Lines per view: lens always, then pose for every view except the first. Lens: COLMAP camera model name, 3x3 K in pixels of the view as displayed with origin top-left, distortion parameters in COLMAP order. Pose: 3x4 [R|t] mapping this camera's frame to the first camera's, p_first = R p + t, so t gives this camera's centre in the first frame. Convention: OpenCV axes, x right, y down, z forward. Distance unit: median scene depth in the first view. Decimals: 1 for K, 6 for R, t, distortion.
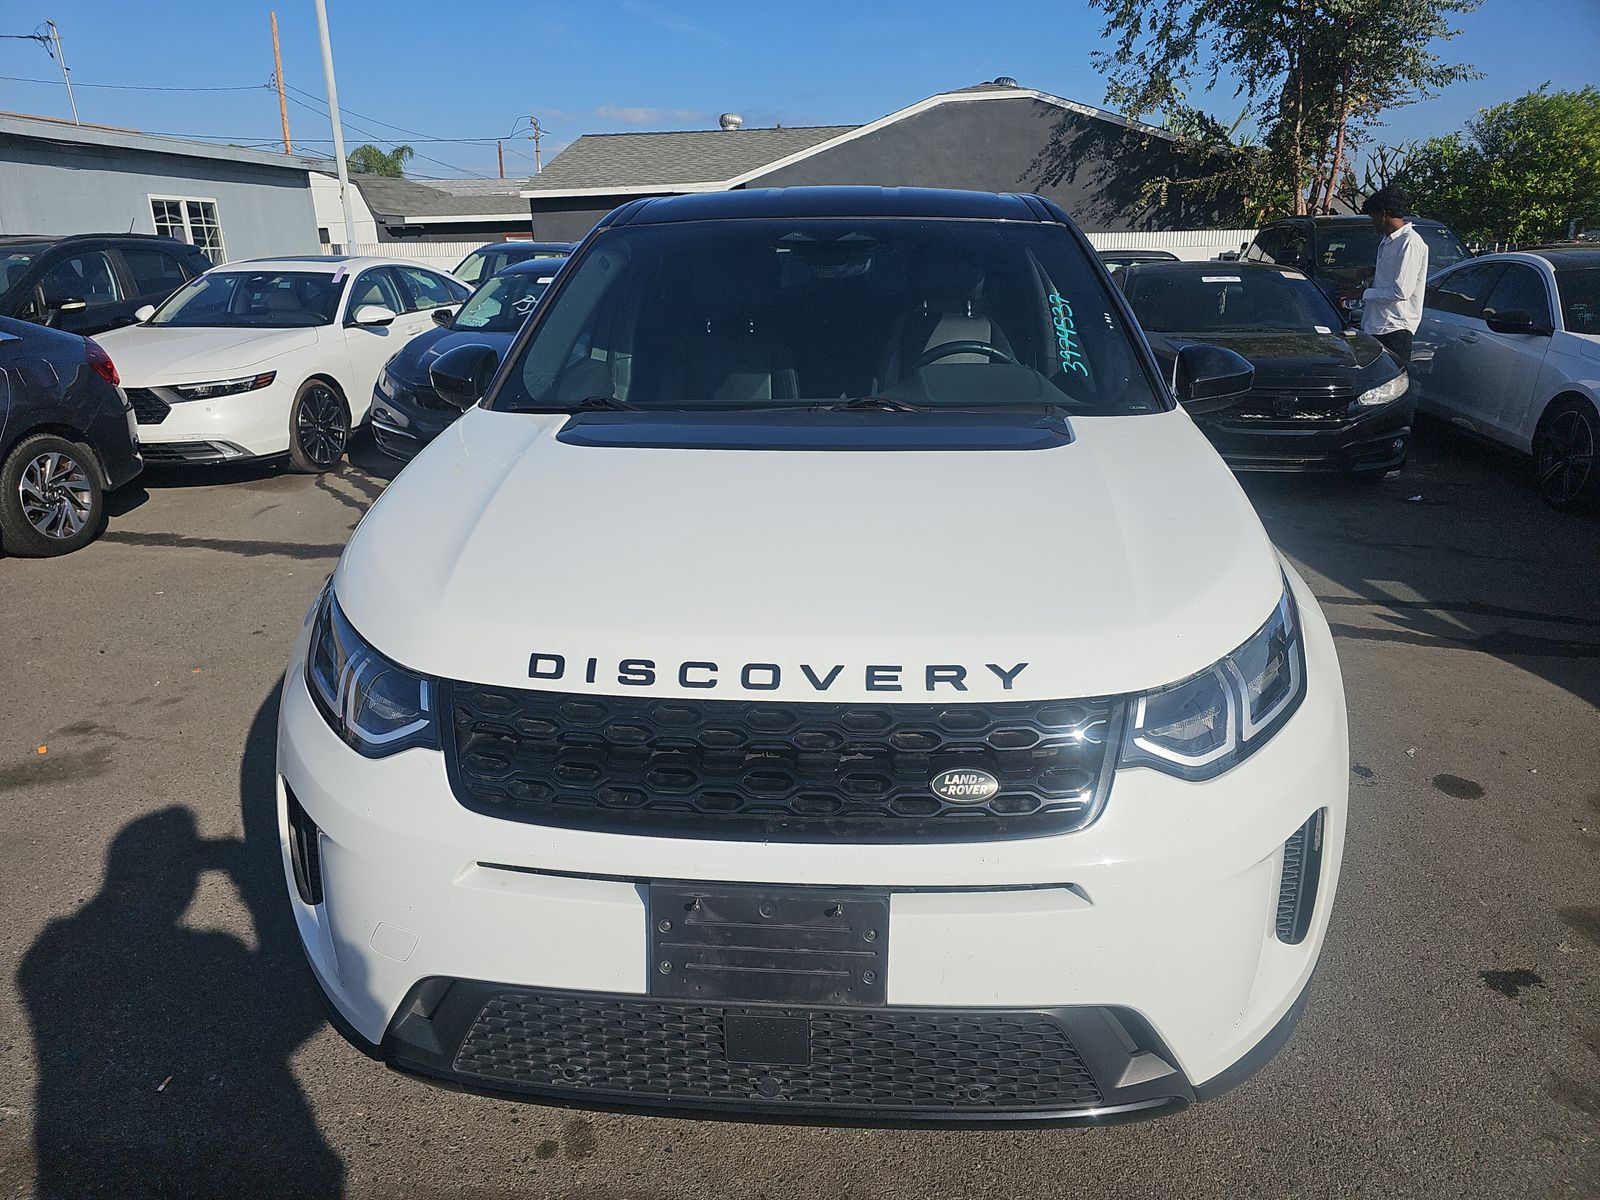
lens RADIAL K [[1033.0, 0, 779.2], [0, 1033.0, 606.4], [0, 0, 1]] dist [0.028546, -0.038121]
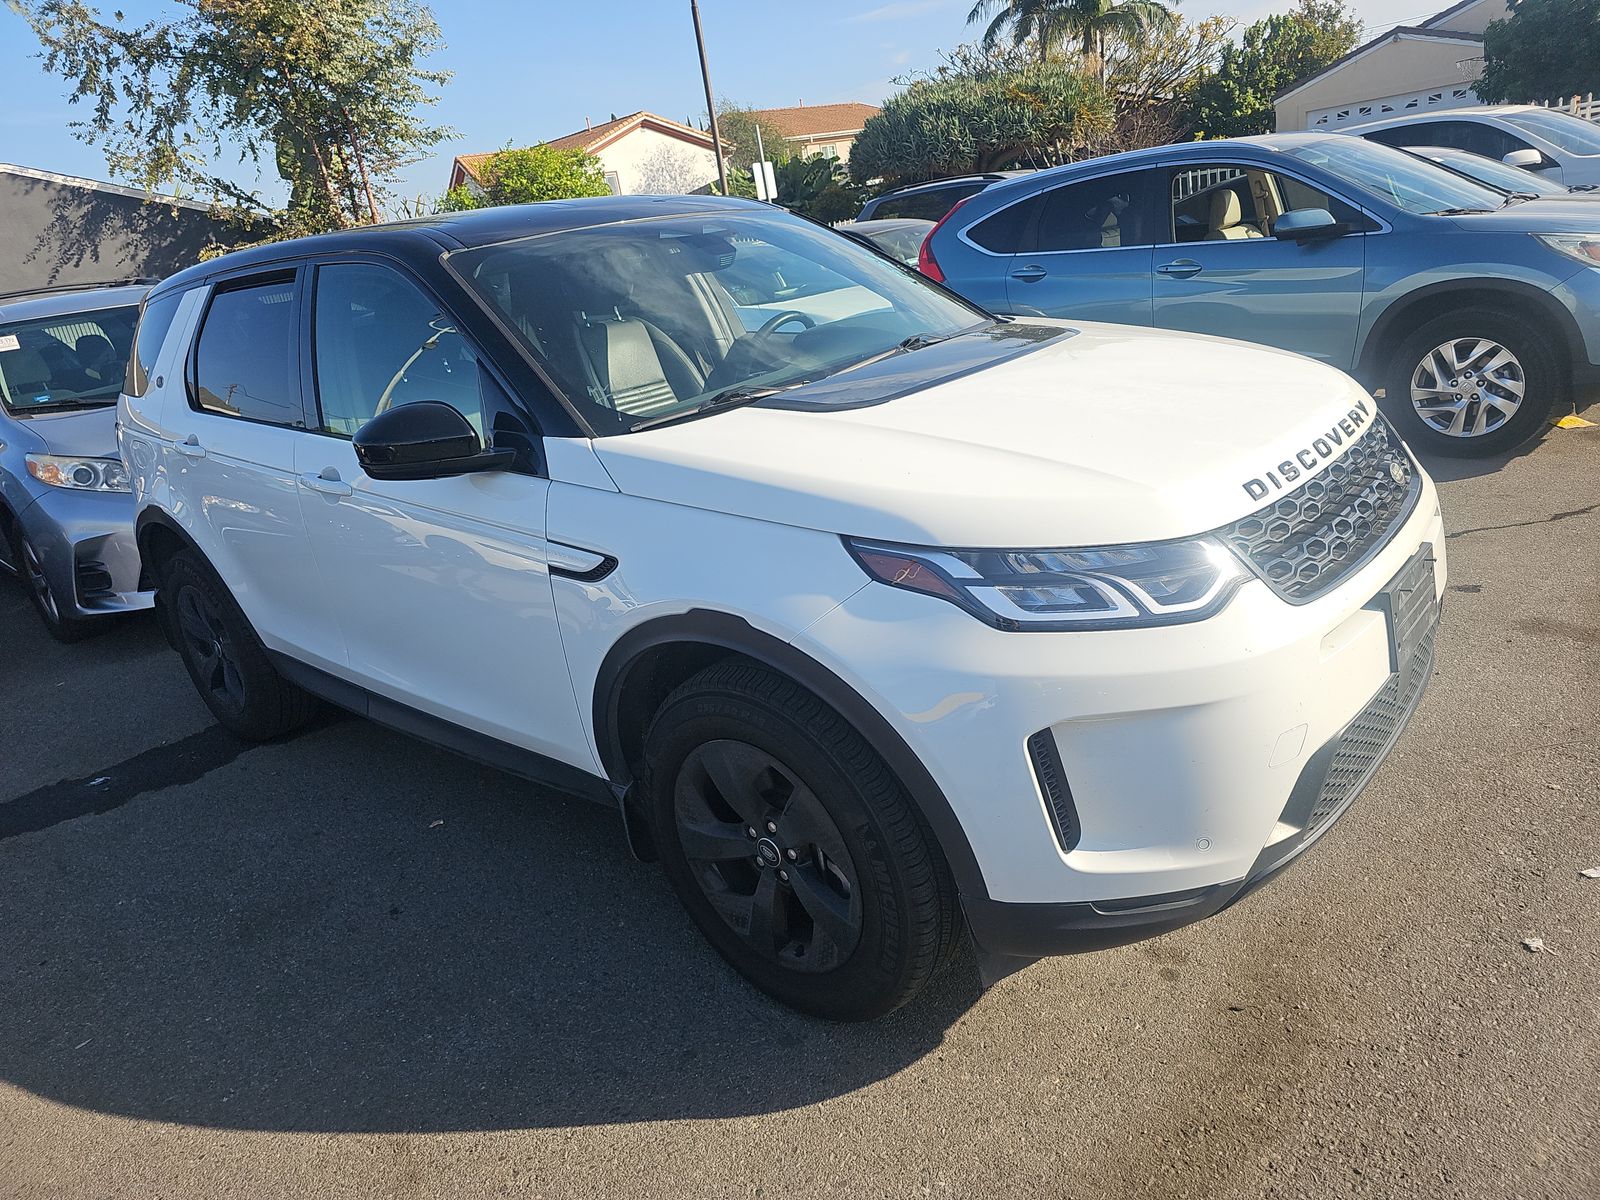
lens RADIAL K [[1033.0, 0, 779.2], [0, 1033.0, 606.4], [0, 0, 1]] dist [0.028546, -0.038121]
pose [[0.595322, -0.337227, 0.729294, -0.331319], [0.381353, 0.917502, 0.112957, -0.037414], [-0.707221, 0.210873, 0.674812, 0.130090]]
